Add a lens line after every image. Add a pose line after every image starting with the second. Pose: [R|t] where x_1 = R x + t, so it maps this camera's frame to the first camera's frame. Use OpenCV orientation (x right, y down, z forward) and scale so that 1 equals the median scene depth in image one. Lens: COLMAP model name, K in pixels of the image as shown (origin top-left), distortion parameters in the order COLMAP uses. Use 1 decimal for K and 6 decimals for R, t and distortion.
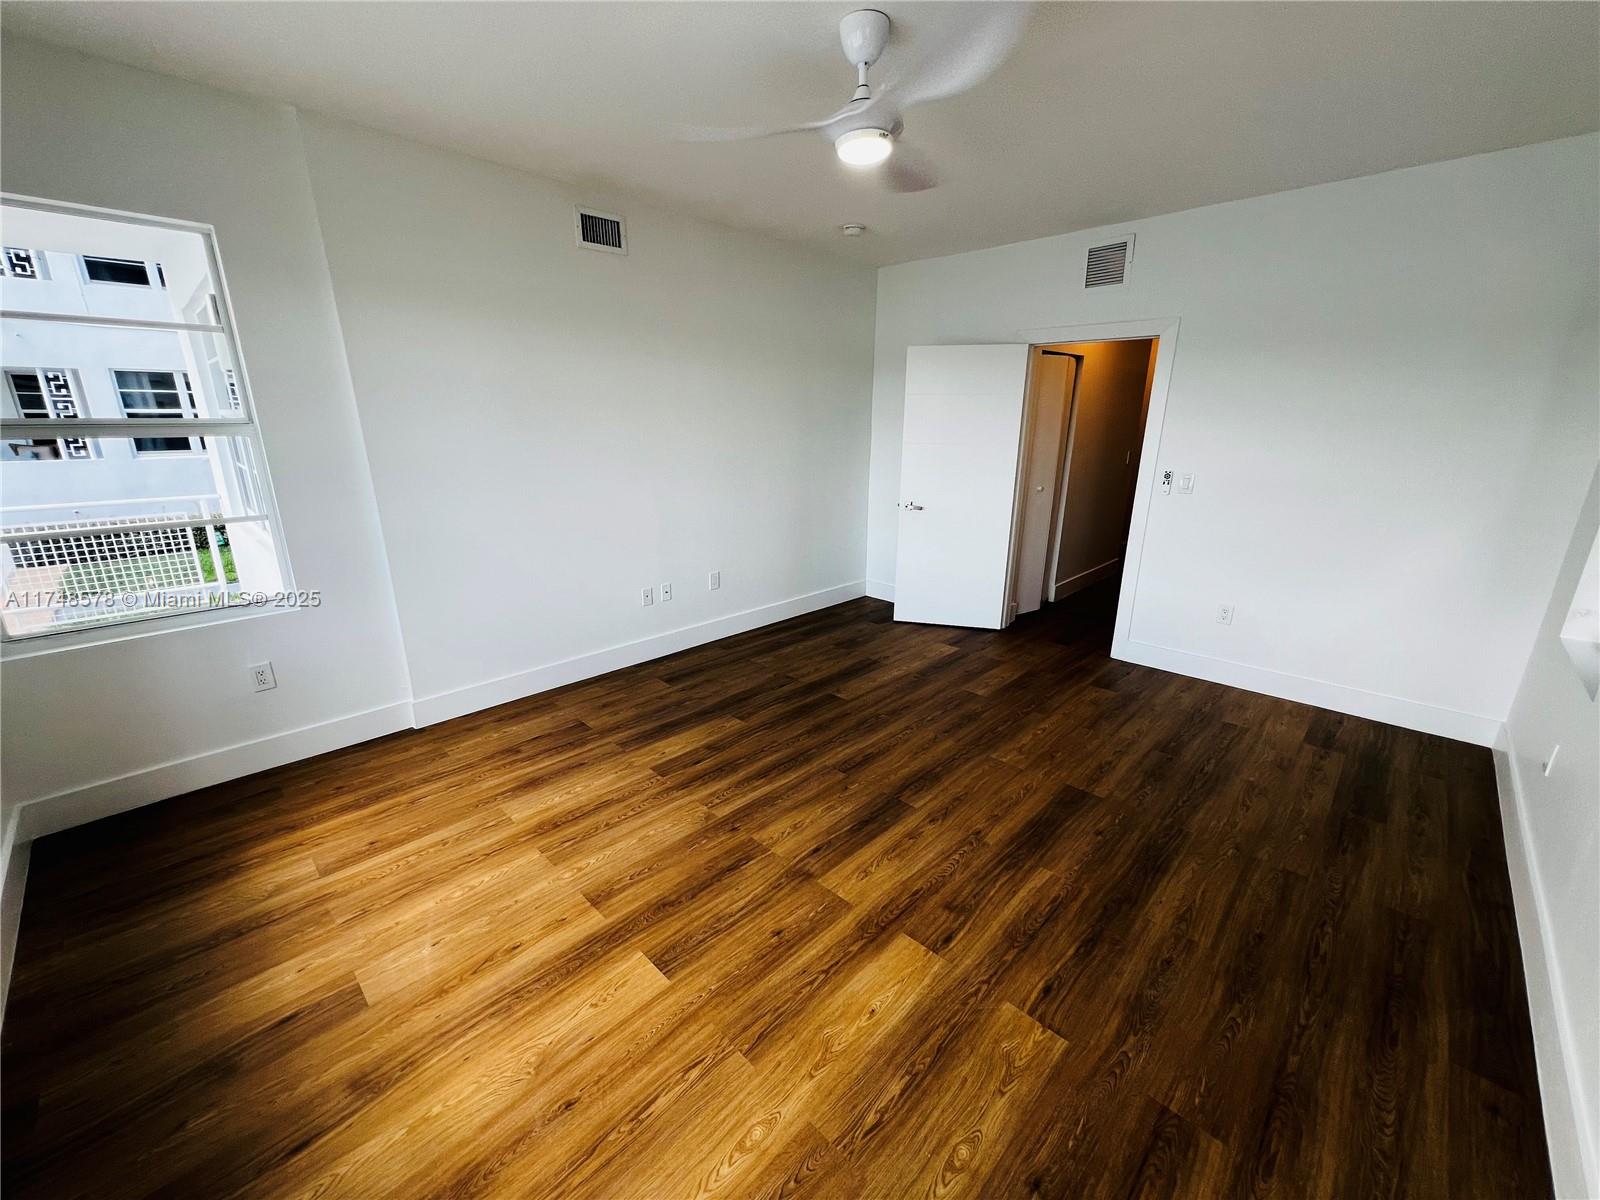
lens RADIAL K [[639.1, 0, 800.0], [0, 639.1, 600.0], [0, 0, 1]] dist [-0.001877, 0.000212]
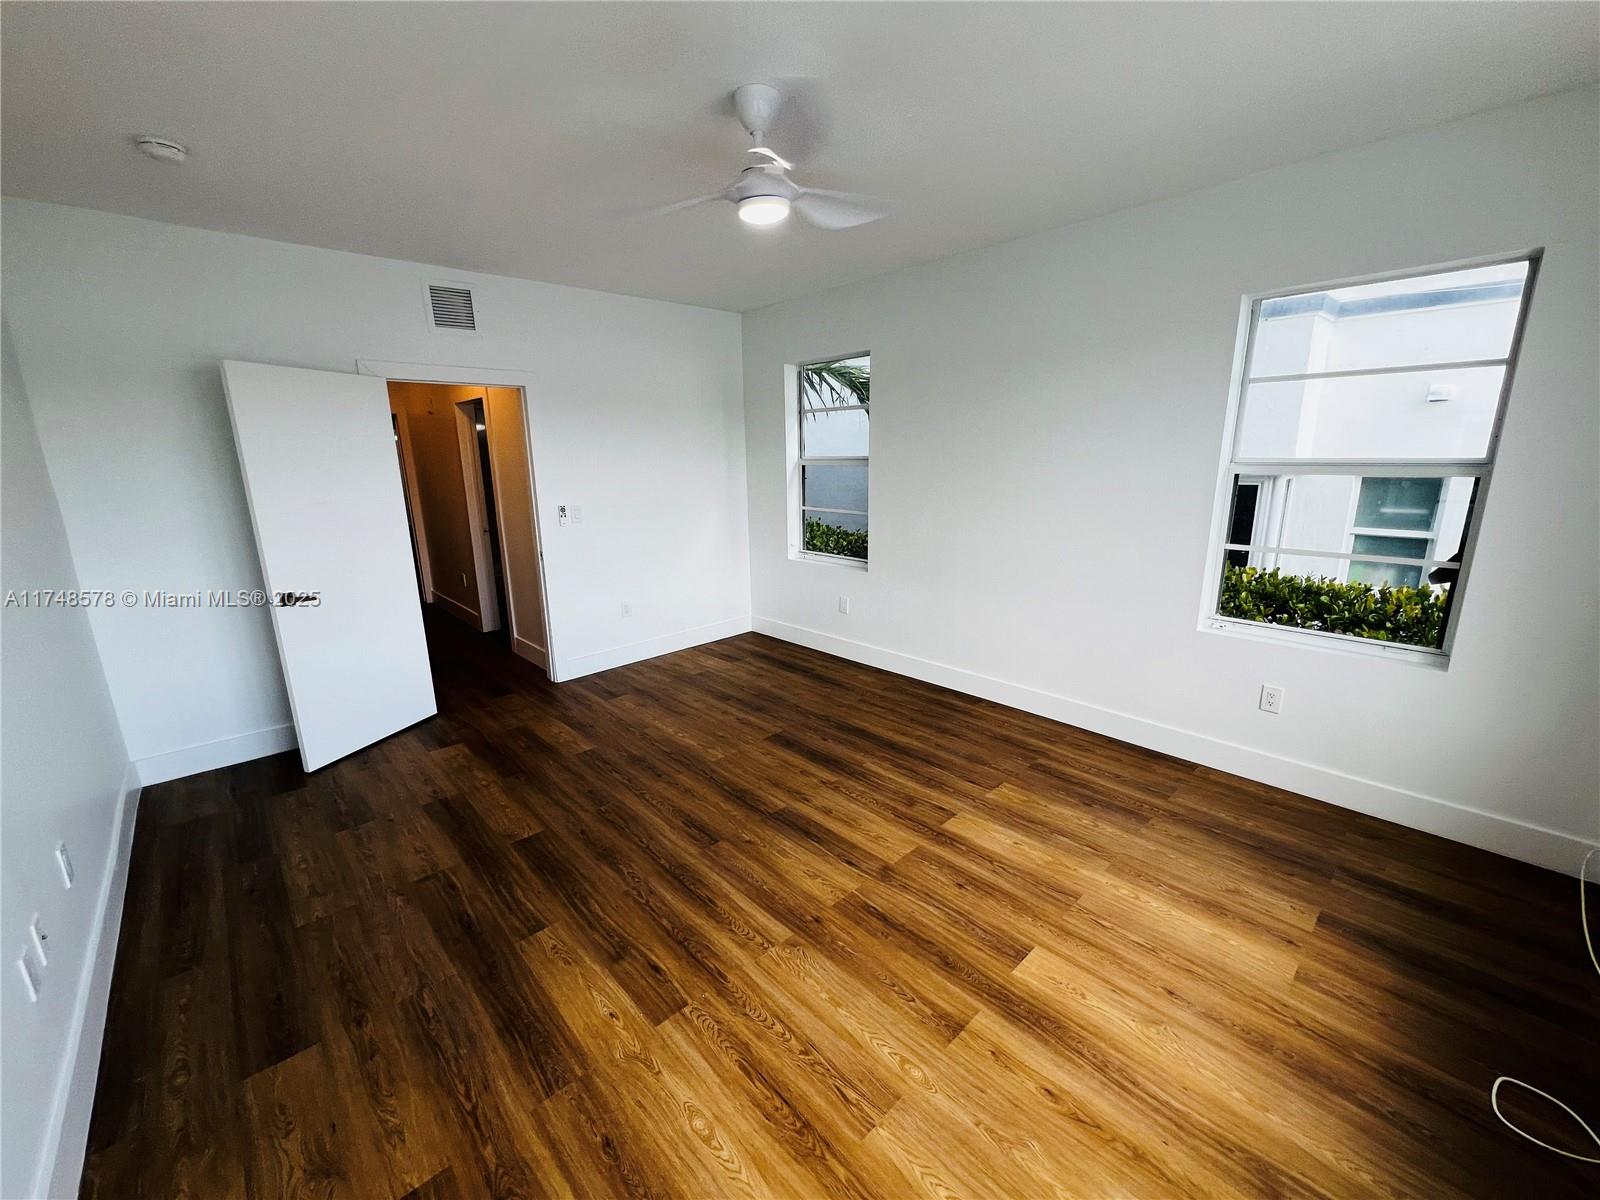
lens RADIAL K [[639.1, 0, 800.0], [0, 639.1, 600.0], [0, 0, 1]] dist [-0.001877, 0.000212]
pose [[0.049000, -0.233093, 0.971219, -0.904379], [0.295021, 0.932378, 0.208887, -0.259528], [-0.954233, 0.276295, 0.114454, 0.839573]]
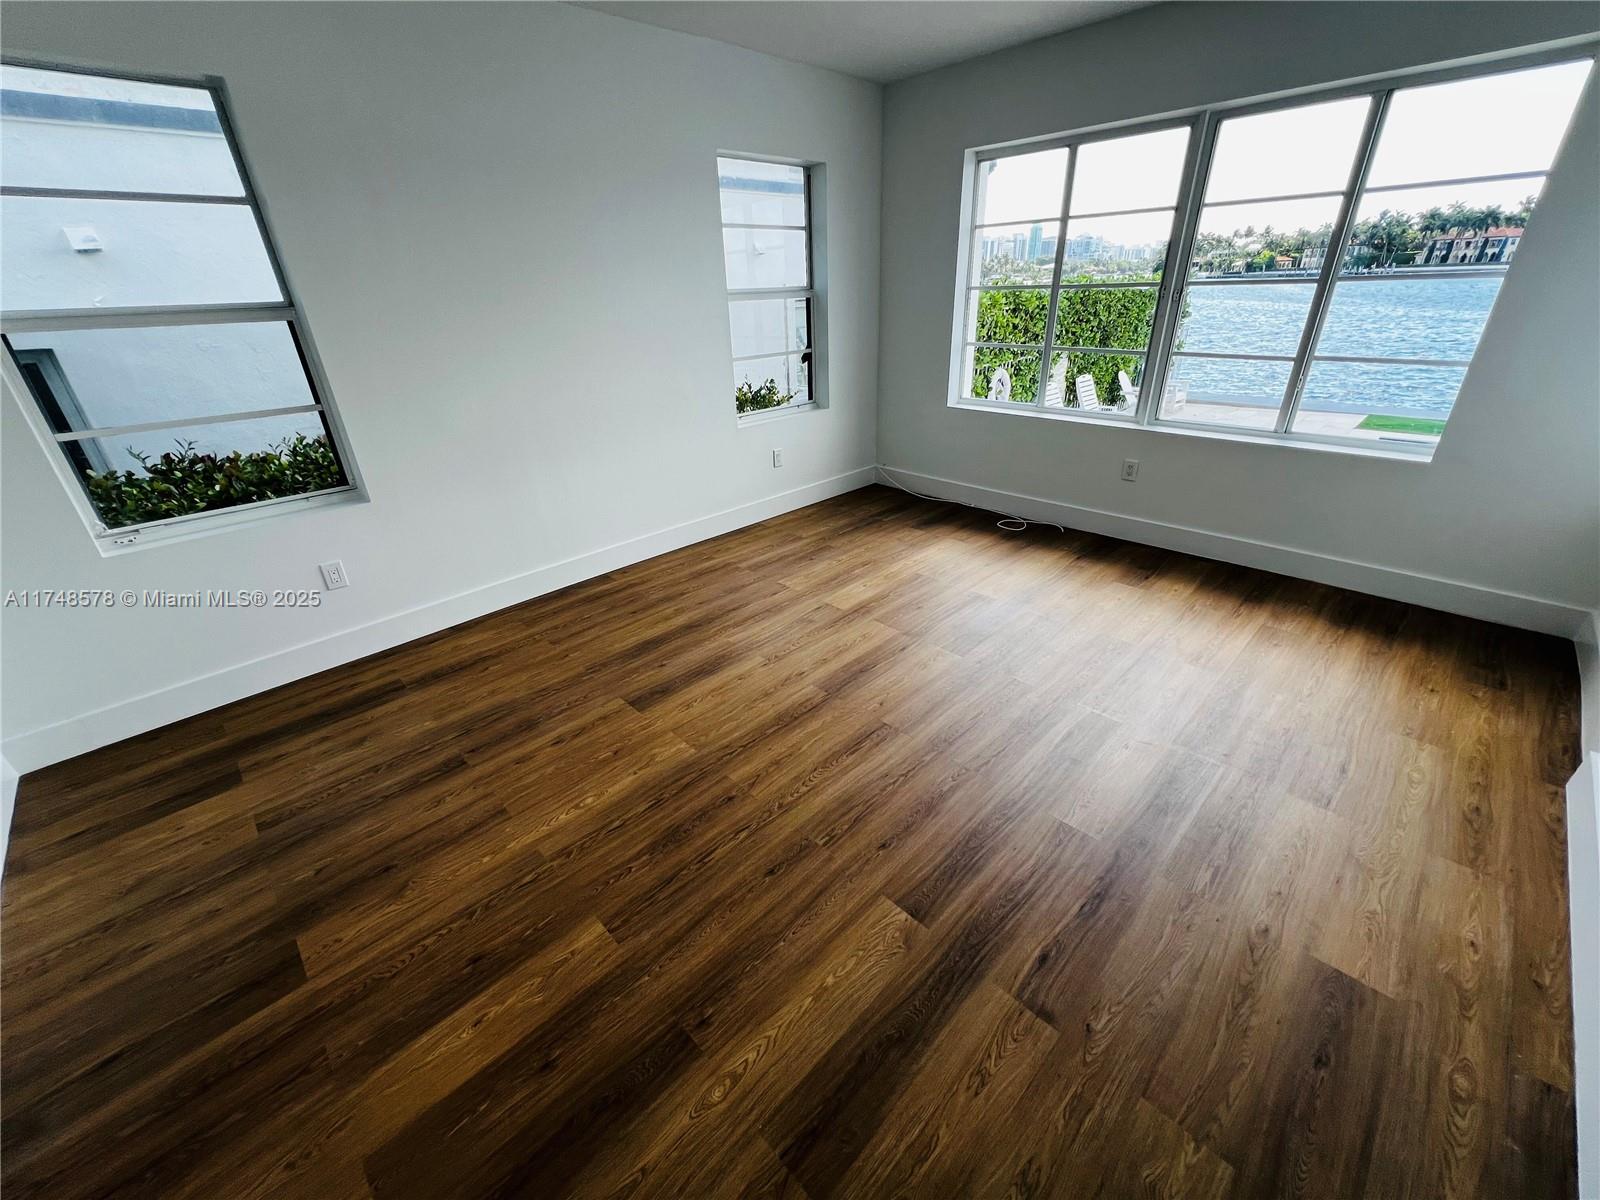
lens RADIAL K [[639.1, 0, 800.0], [0, 639.1, 600.0], [0, 0, 1]] dist [-0.001877, 0.000212]
pose [[-0.999305, 0.013381, 0.034779, 0.182865], [0.033400, 0.735530, 0.676668, -0.529916], [-0.016526, 0.677360, -0.735466, 1.858481]]
